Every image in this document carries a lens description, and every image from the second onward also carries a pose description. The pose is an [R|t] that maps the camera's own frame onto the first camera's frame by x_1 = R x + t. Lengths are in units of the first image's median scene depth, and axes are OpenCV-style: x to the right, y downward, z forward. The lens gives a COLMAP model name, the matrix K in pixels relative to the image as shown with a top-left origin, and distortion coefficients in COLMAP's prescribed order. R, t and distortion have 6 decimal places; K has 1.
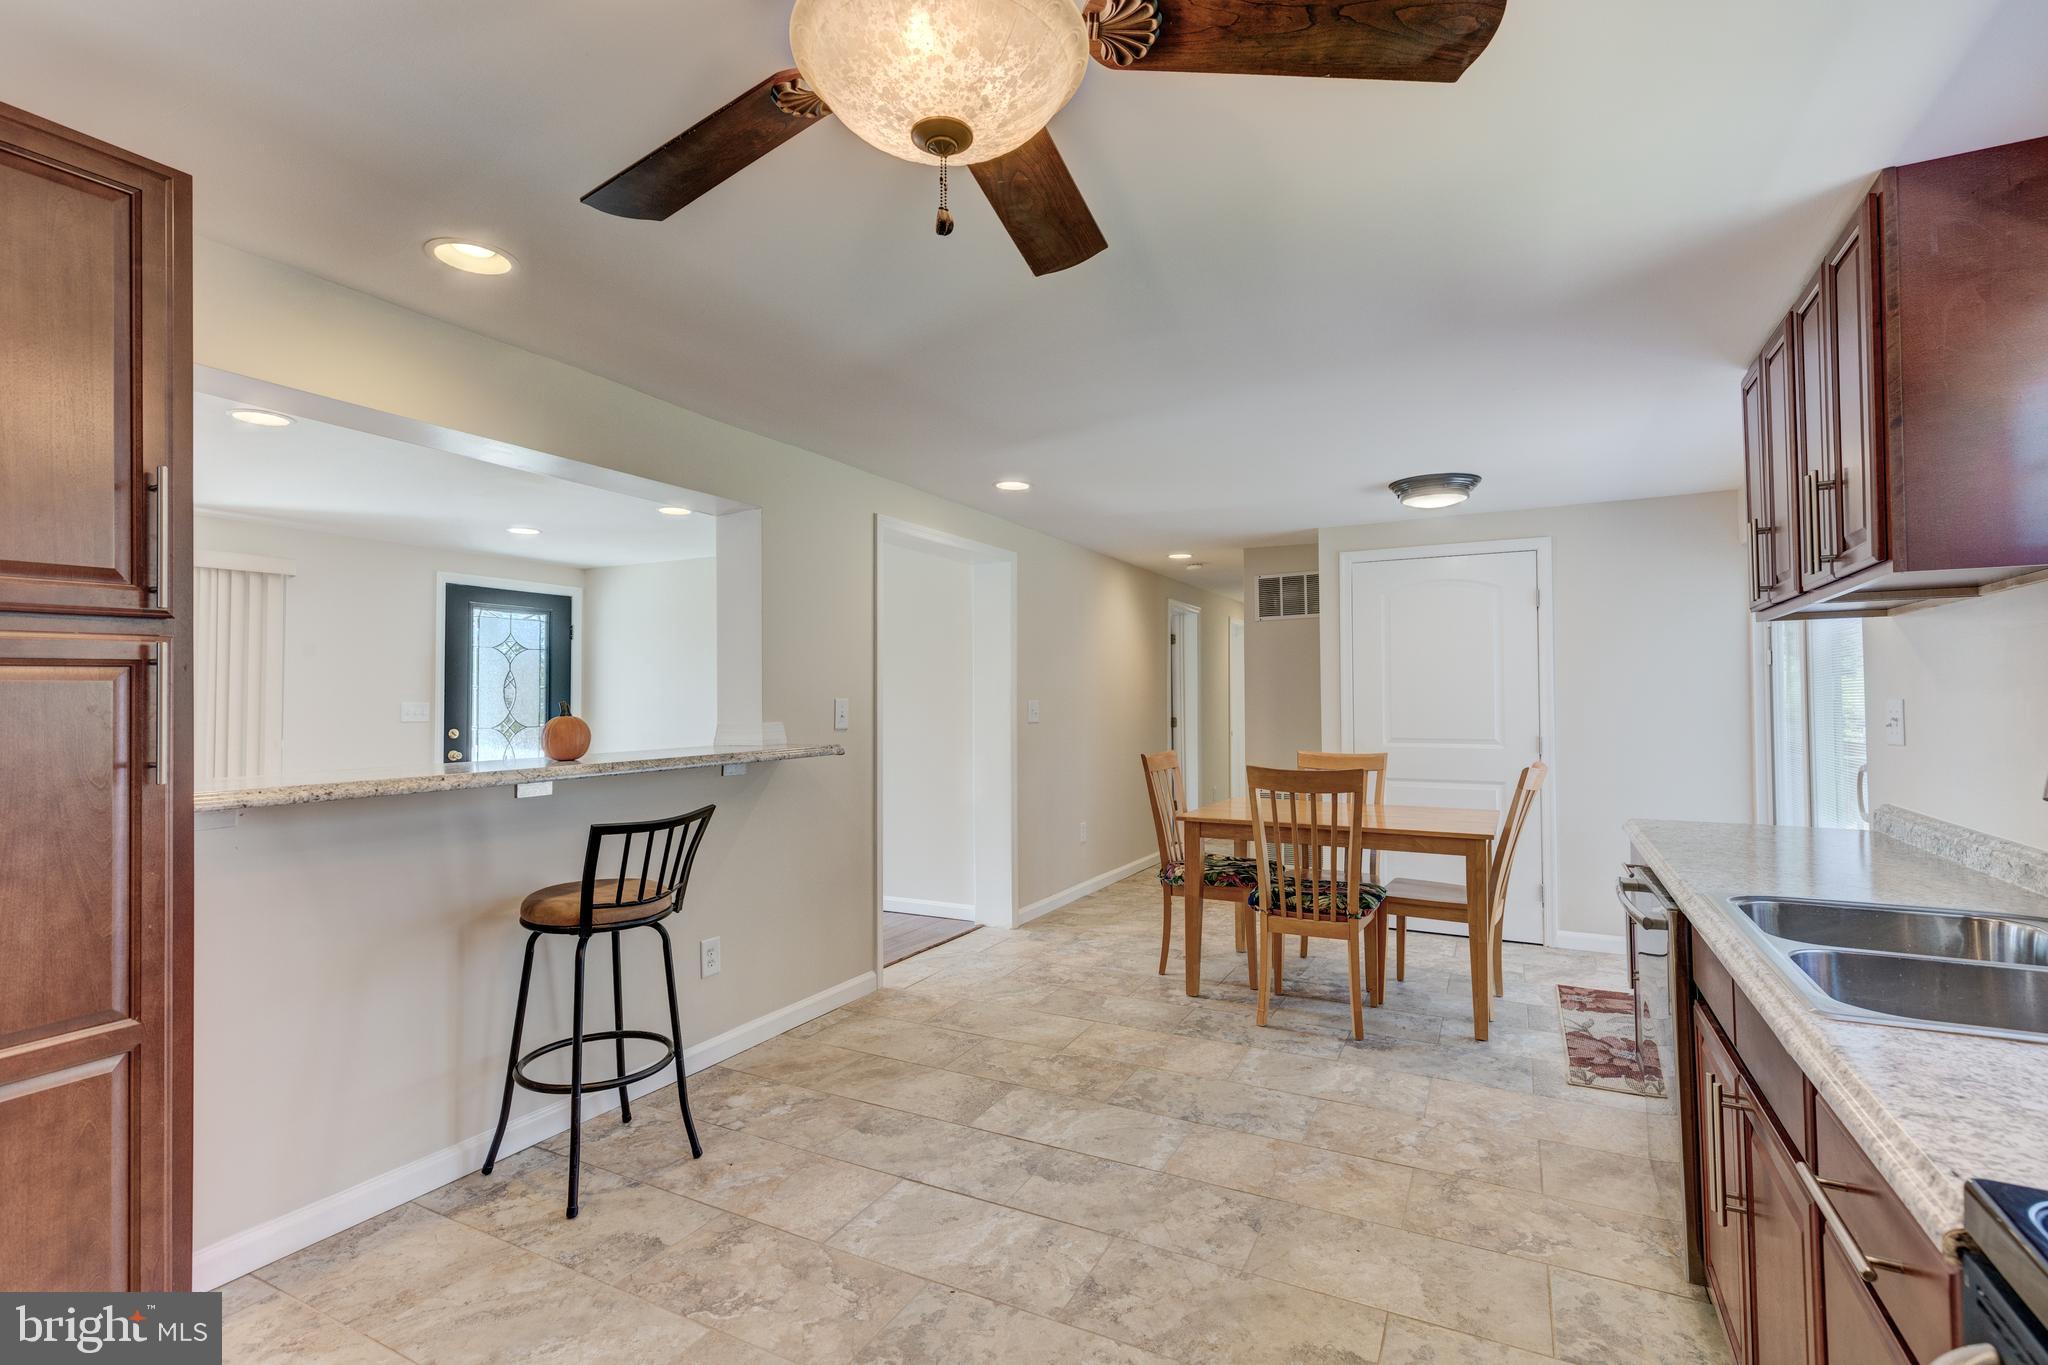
lens RADIAL K [[943.5, 0, 1012.3], [0, 943.5, 681.1], [0, 0, 1]] dist [0.006902, -0.000857]
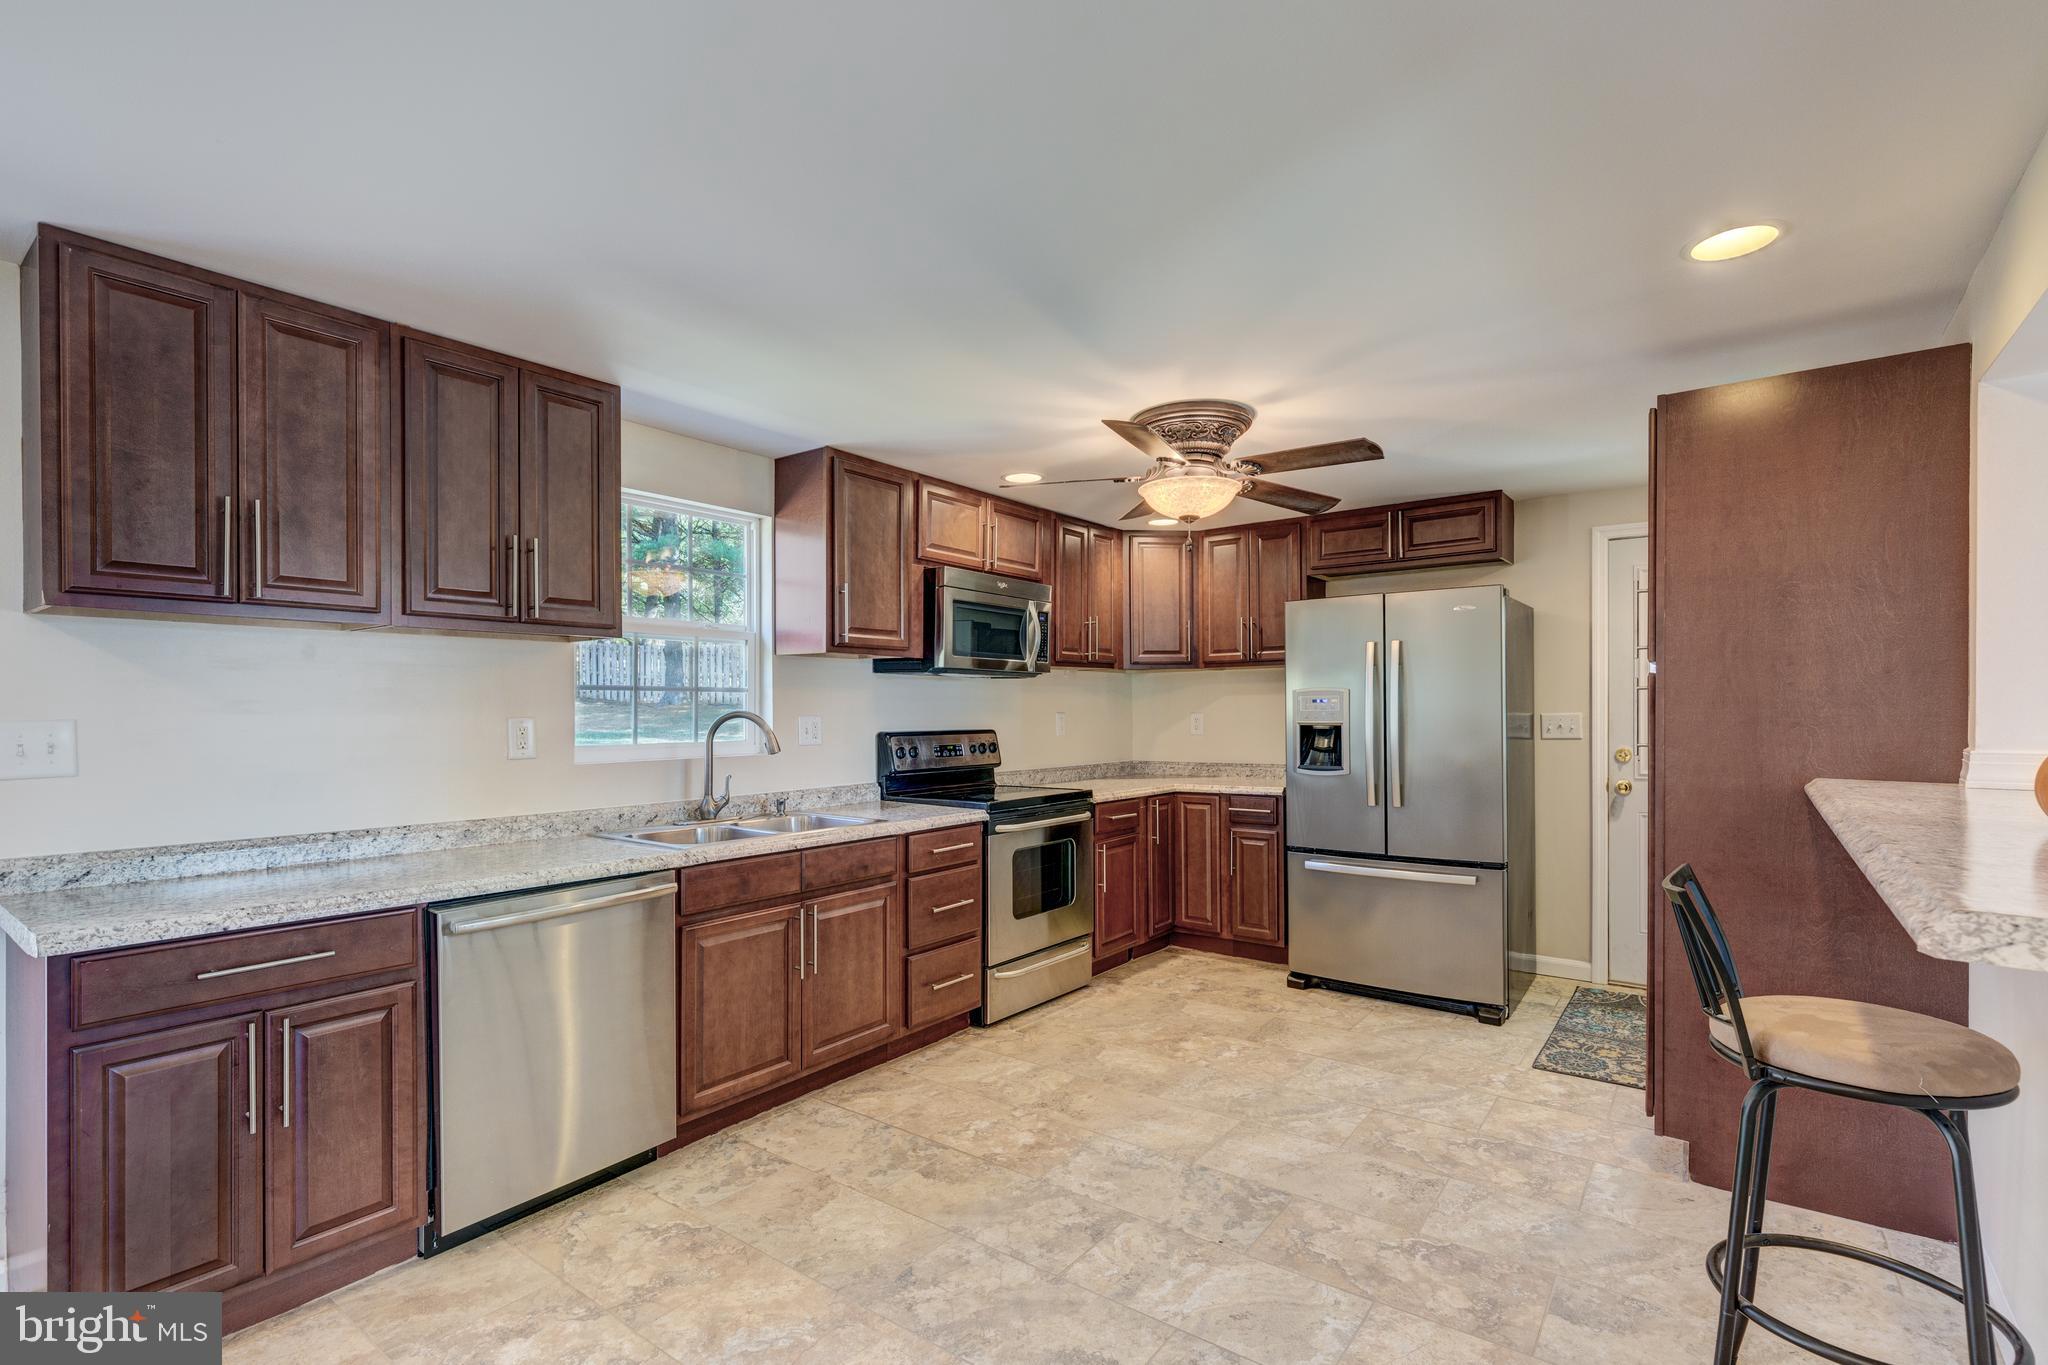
lens RADIAL K [[943.5, 0, 1019.1], [0, 943.5, 717.2], [0, 0, 1]] dist [0.006902, -0.000857]
pose [[-0.986661, 0.004886, 0.162712, -0.008426], [0.002432, 0.999880, -0.015279, 0.026302], [-0.162767, -0.014680, -0.986555, 1.497785]]
